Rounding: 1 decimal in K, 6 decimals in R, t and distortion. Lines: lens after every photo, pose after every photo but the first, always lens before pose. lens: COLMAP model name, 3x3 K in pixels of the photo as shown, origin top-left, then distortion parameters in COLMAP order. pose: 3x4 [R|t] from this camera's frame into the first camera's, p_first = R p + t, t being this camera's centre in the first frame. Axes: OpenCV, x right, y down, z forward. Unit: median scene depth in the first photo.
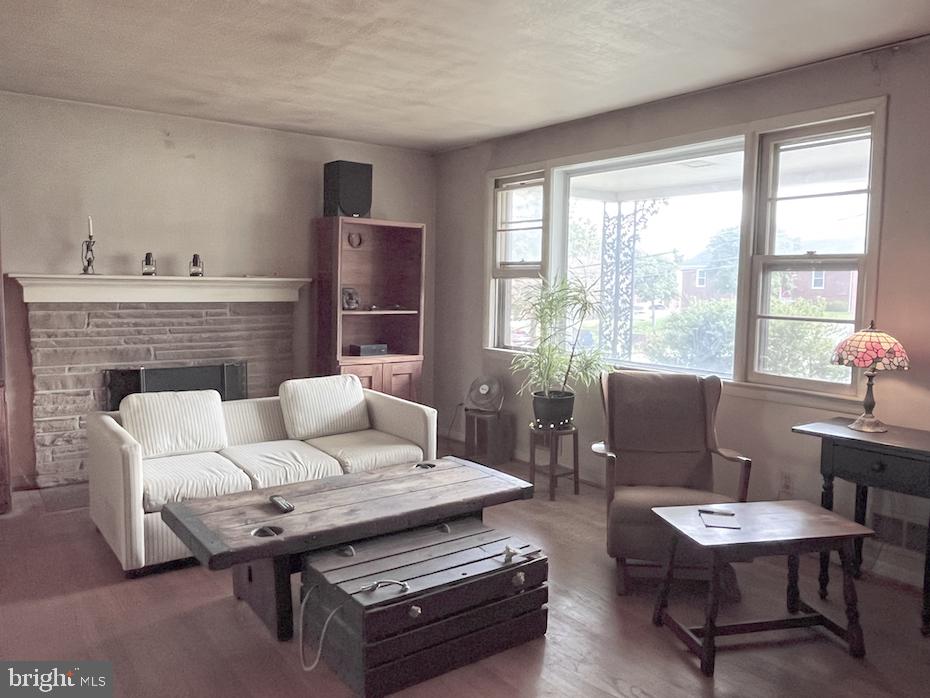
lens RADIAL K [[690.8, 0, 466.0], [0, 690.8, 346.9], [0, 0, 1]] dist [0.006205, 0.002071]
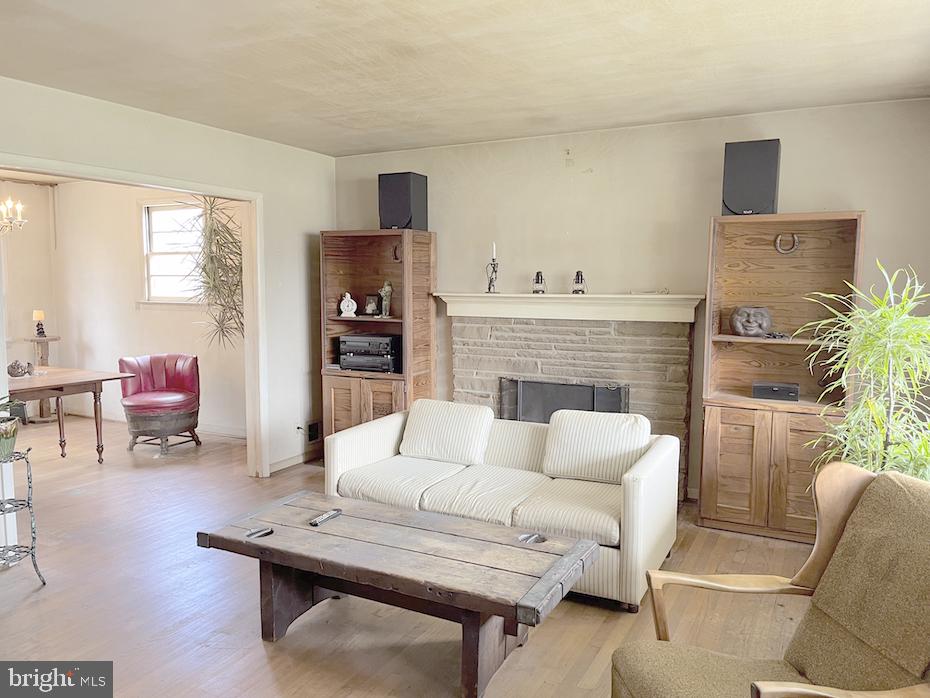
lens RADIAL K [[701.1, 0, 463.9], [0, 701.1, 351.4], [0, 0, 1]] dist [0.036821, -0.003090]
pose [[0.442970, 0.070736, -0.893742, 0.446745], [-0.082616, 0.995862, 0.037871, -0.045514], [0.892722, 0.057062, 0.446981, 0.421906]]
